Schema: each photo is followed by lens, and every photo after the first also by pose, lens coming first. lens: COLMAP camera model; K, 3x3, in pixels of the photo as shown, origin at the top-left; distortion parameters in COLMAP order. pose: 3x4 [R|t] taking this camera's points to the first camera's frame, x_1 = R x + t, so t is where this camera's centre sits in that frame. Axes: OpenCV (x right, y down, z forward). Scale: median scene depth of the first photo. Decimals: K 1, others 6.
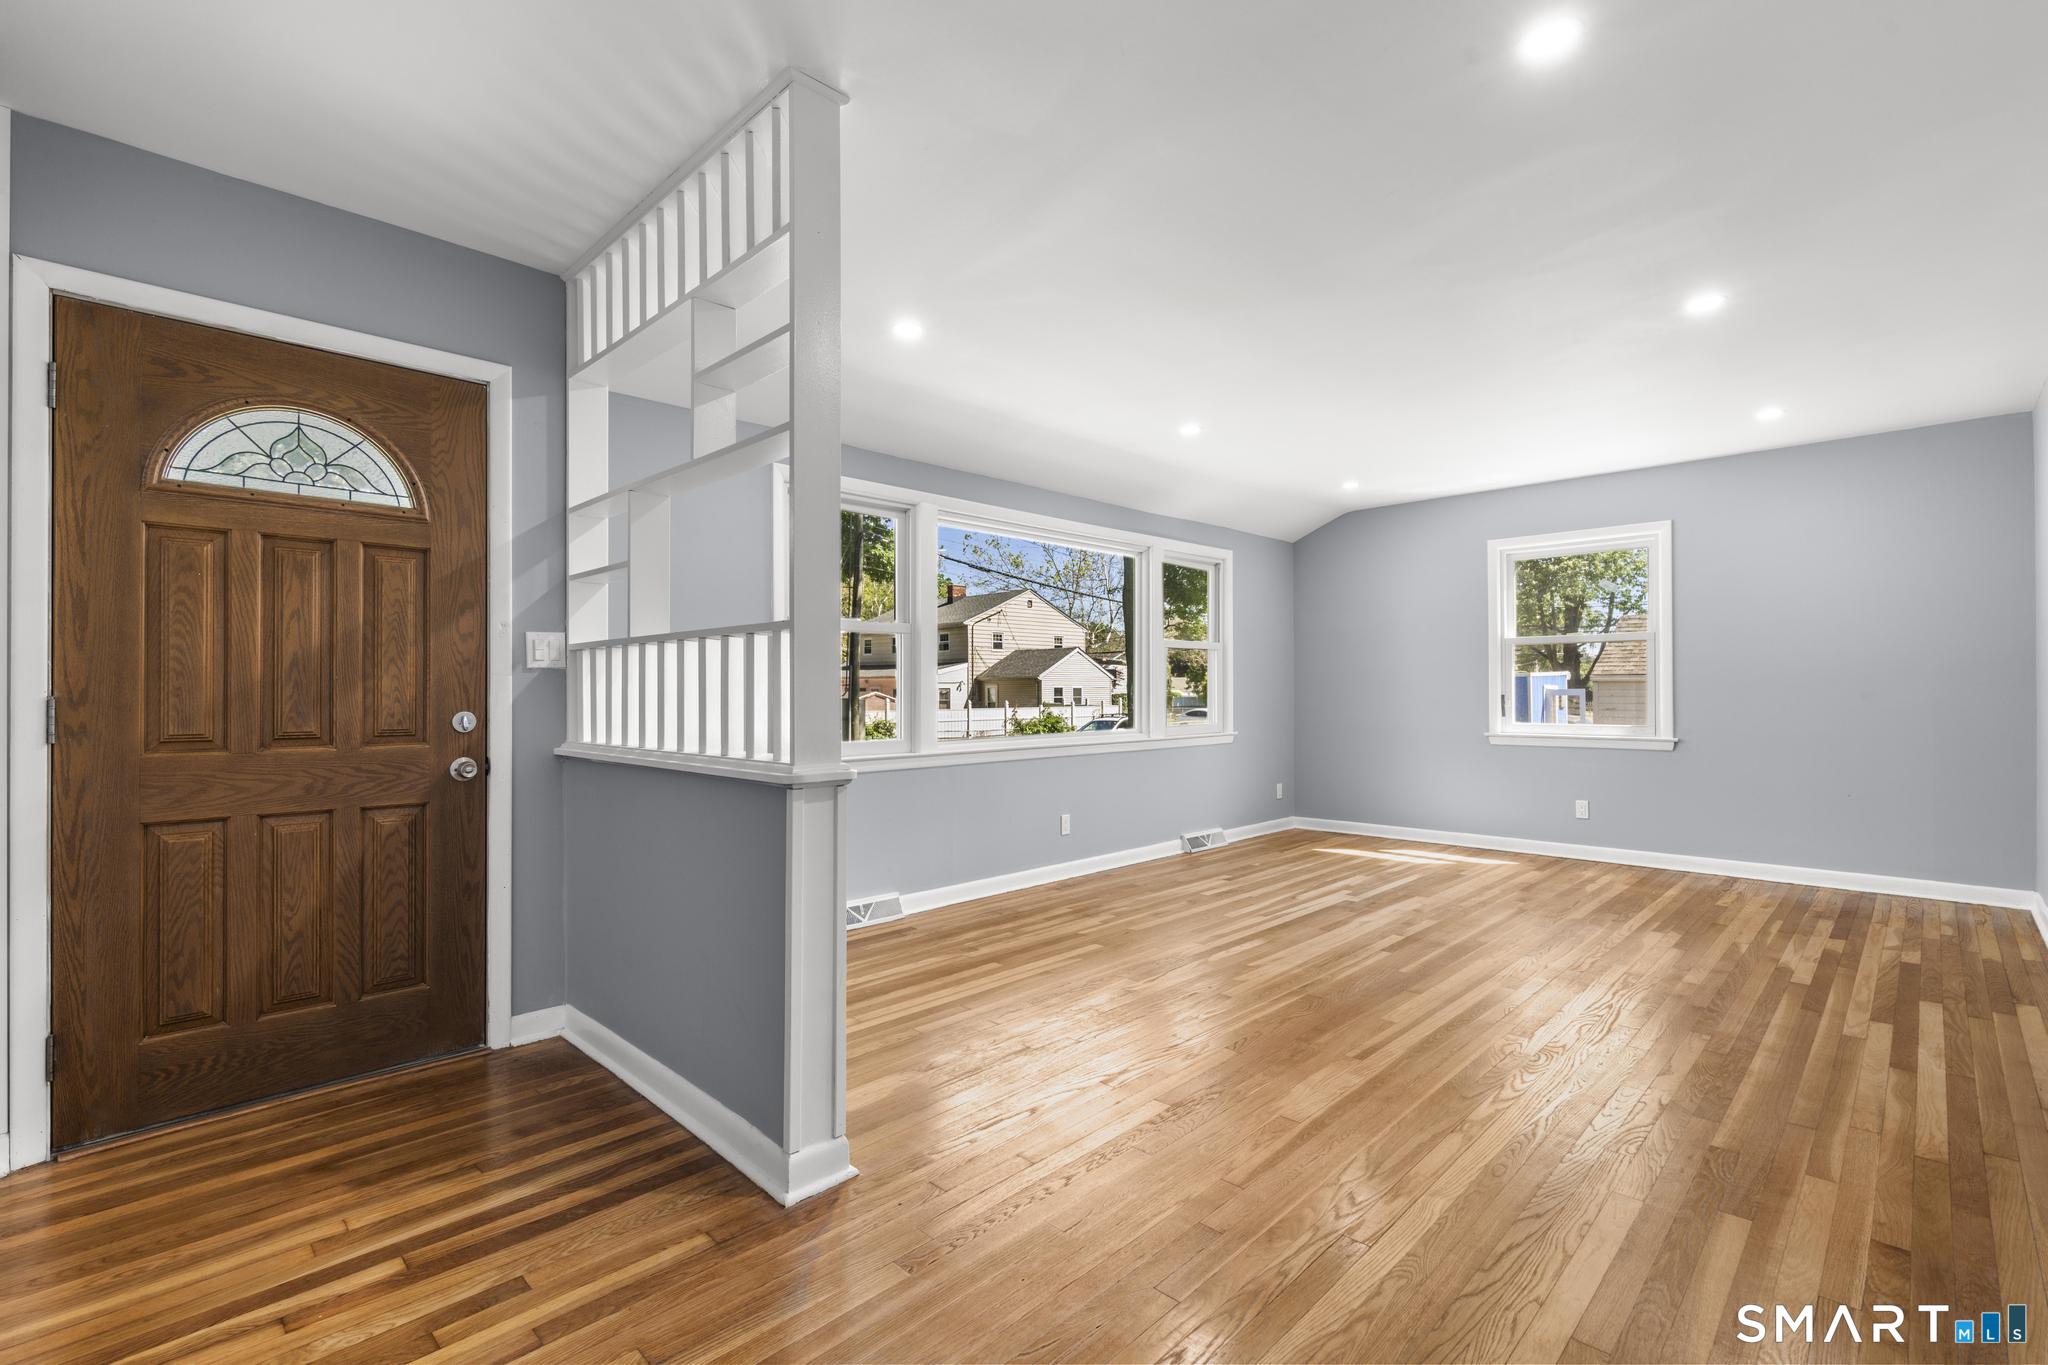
lens RADIAL K [[913.2, 0, 1008.0], [0, 913.2, 686.9], [0, 0, 1]] dist [-0.007833, 0.001831]
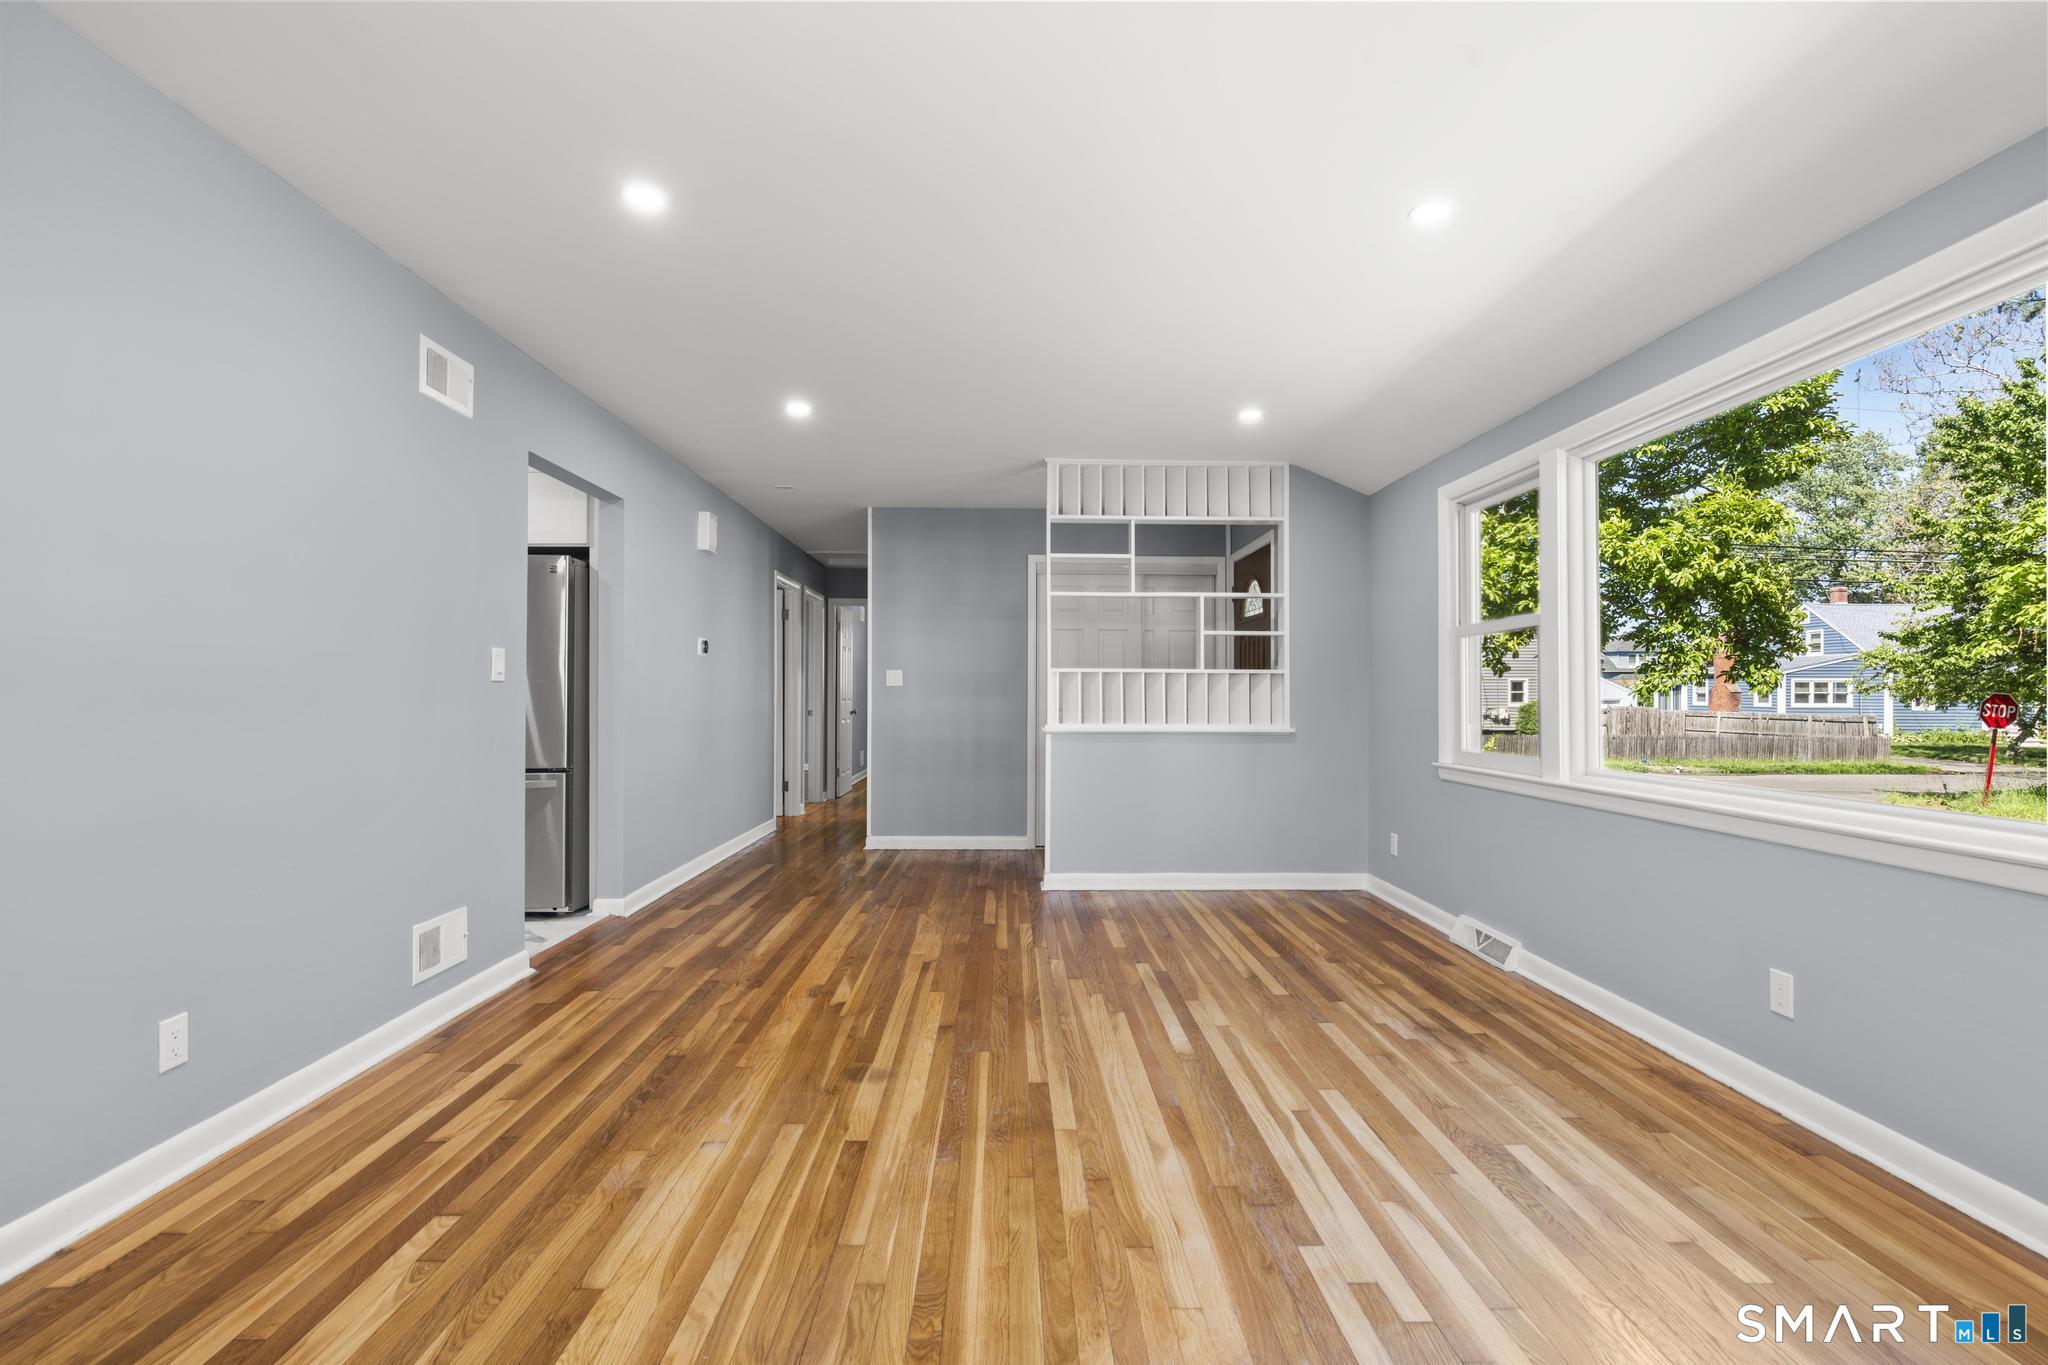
lens RADIAL K [[913.2, 0, 1015.4], [0, 913.2, 685.2], [0, 0, 1]] dist [-0.007833, 0.001831]
pose [[-0.690727, -0.006074, -0.723090, 0.958572], [0.005317, 0.999895, -0.013478, 0.005089], [0.723096, -0.013154, -0.690622, 1.522945]]
